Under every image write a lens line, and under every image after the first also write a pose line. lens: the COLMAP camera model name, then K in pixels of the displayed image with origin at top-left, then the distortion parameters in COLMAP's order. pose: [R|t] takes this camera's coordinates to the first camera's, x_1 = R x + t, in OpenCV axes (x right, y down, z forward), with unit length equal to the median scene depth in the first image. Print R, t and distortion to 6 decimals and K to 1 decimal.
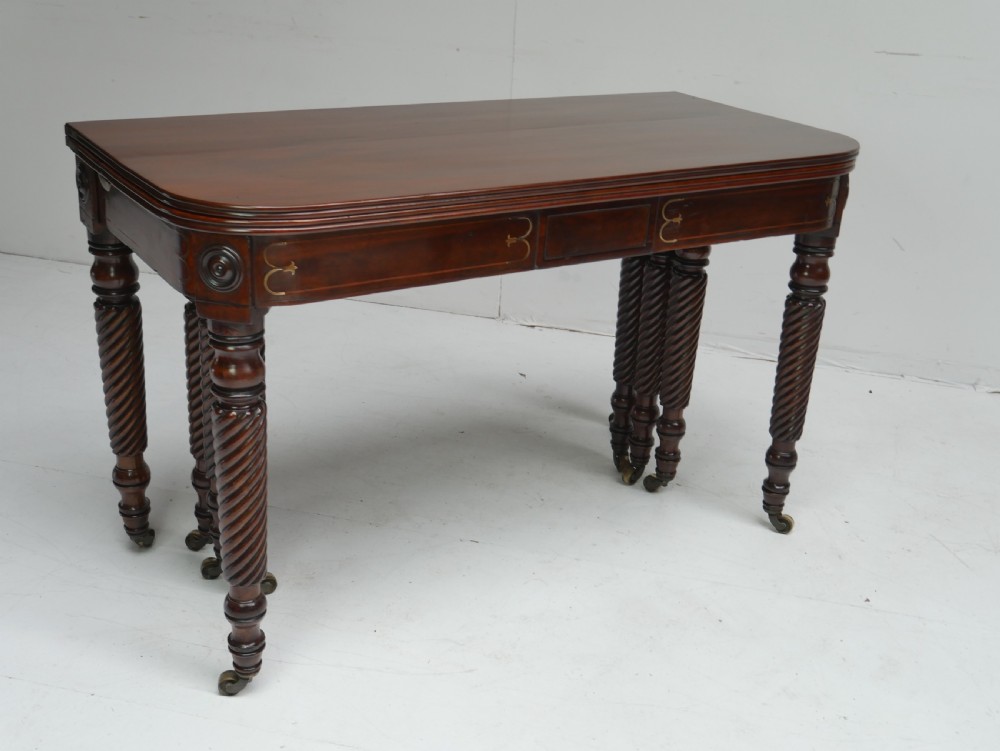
lens RADIAL K [[1202.4, 0, 500.0], [0, 1202.4, 375.5], [0, 0, 1]] dist [0.015321, -0.032456]
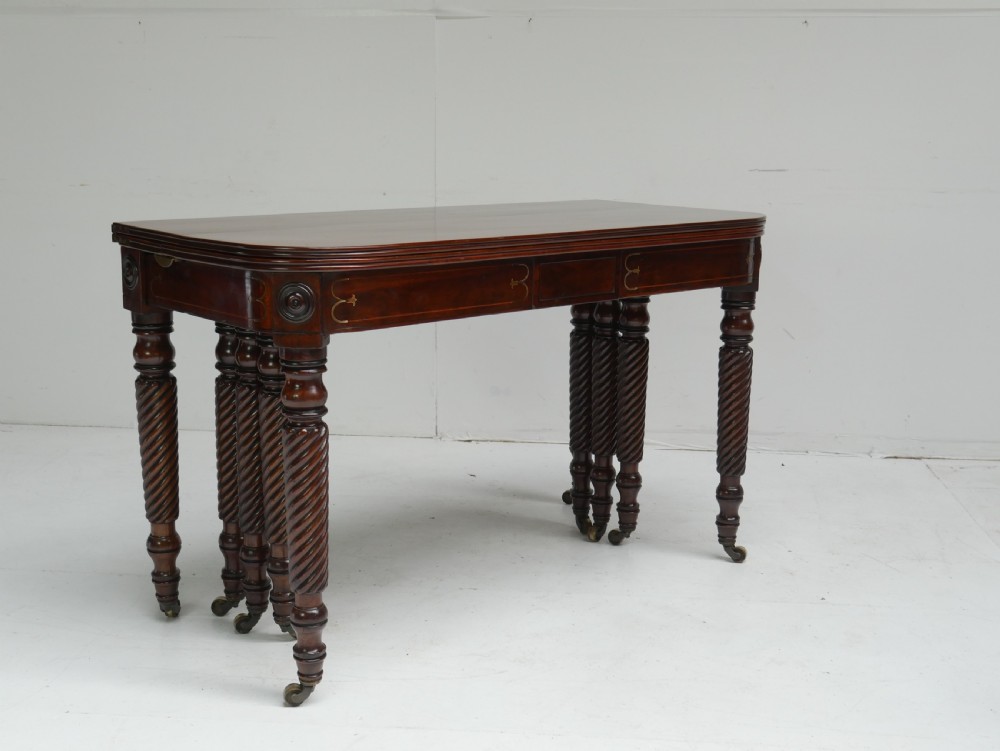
lens RADIAL K [[1304.1, 0, 493.4], [0, 1304.1, 376.9], [0, 0, 1]] dist [0.025805, -0.020317]
pose [[0.987085, -0.069150, 0.144507, -0.169330], [0.096380, 0.976868, -0.190890, 0.186629], [-0.127964, 0.202352, 0.970917, -0.210440]]
